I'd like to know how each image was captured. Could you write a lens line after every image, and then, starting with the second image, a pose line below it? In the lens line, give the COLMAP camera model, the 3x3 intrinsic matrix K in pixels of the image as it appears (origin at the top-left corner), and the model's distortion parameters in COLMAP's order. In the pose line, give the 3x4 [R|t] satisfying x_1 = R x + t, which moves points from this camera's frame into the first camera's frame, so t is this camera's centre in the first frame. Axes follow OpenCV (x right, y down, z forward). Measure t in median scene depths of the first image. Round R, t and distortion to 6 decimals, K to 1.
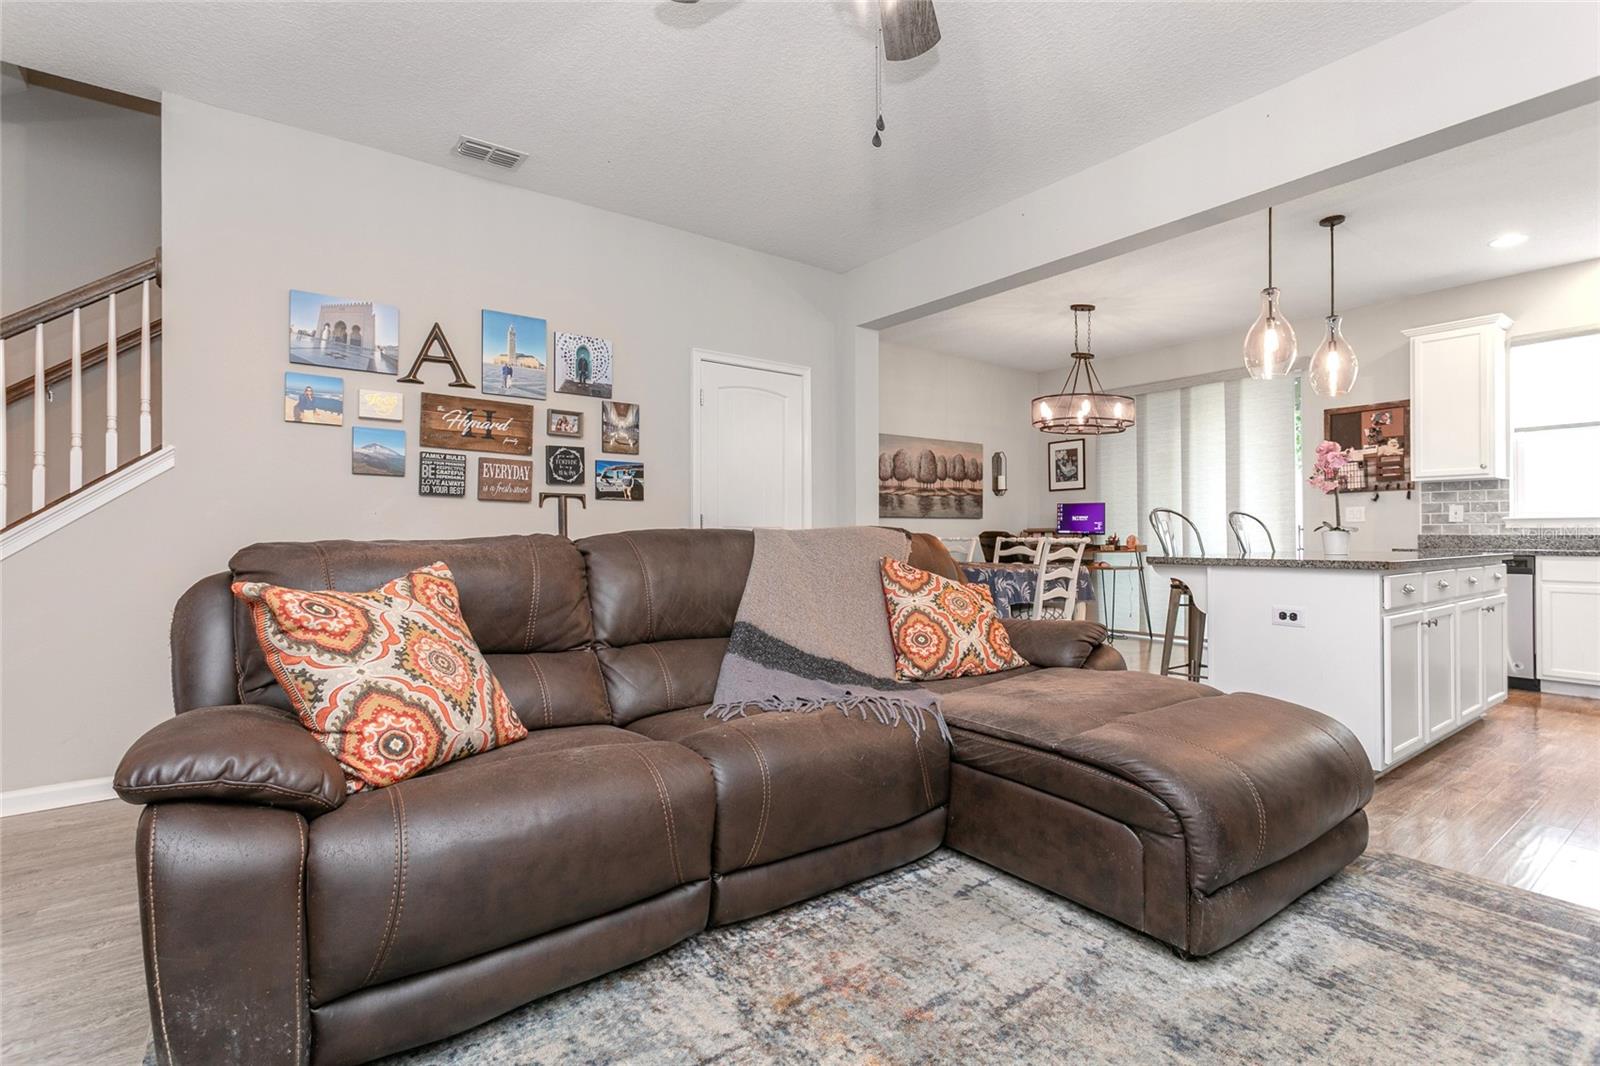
lens RADIAL K [[758.4, 0, 800.0], [0, 758.4, 533.0], [0, 0, 1]] dist [0.000753, 0.000089]
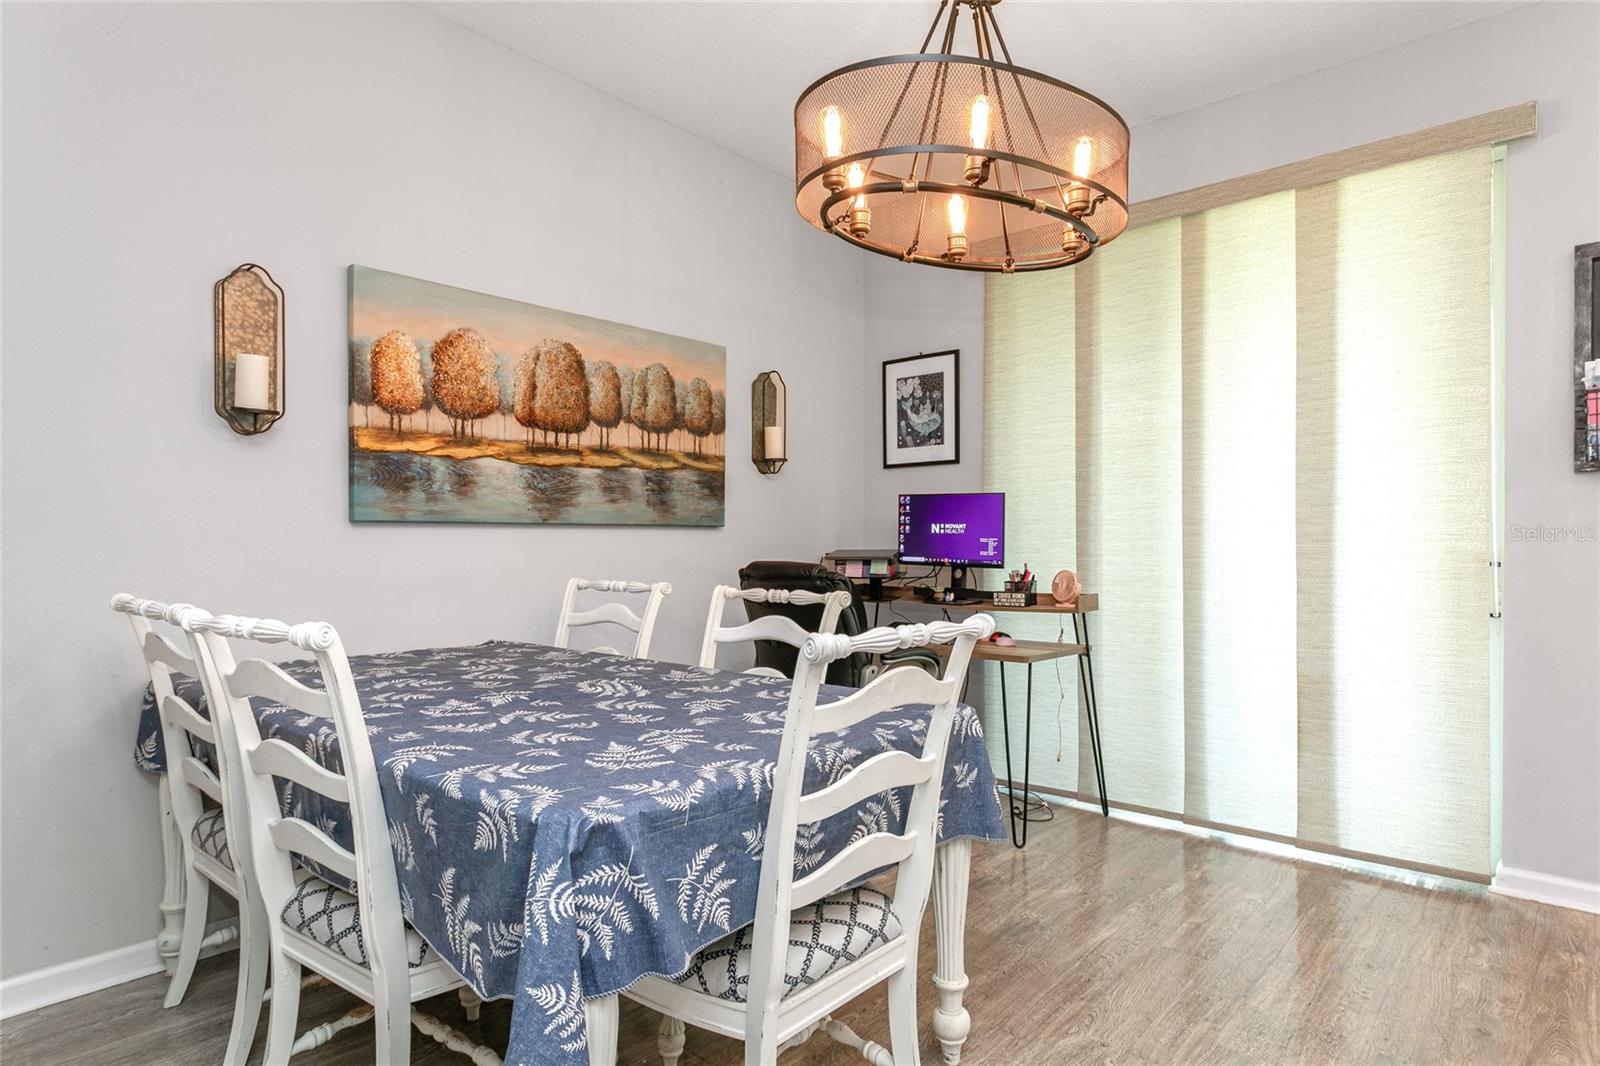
lens RADIAL K [[897.8, 0, 800.0], [0, 897.8, 533.0], [0, 0, 1]] dist [-0.001669, -0.000241]
pose [[0.981005, 0.007273, 0.193846, 0.193225], [-0.006186, 0.999962, -0.006212, -0.013729], [-0.193884, 0.004895, 0.981012, 0.530965]]
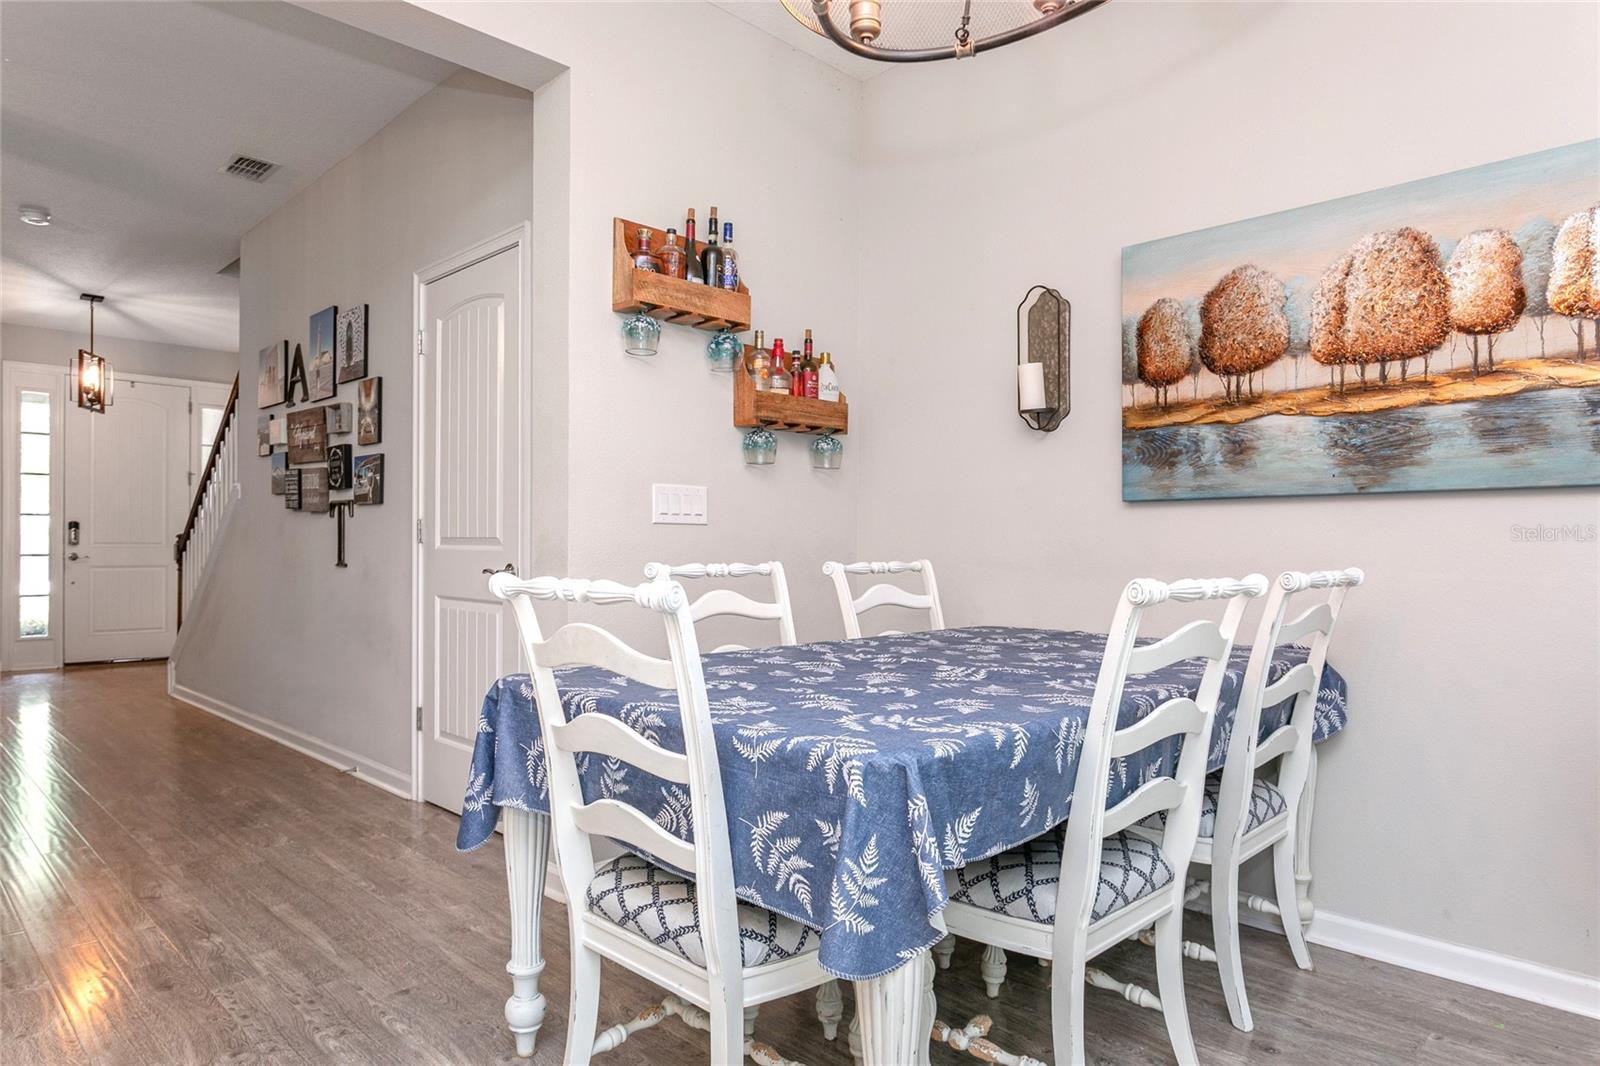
lens RADIAL K [[981.4, 0, 800.0], [0, 981.4, 533.0], [0, 0, 1]] dist [0.003310, 0.000777]
pose [[0.135190, -0.006106, -0.990801, 0.458588], [0.000880, 0.999981, -0.006043, -0.004786], [0.990819, -0.000055, 0.135193, 0.732529]]
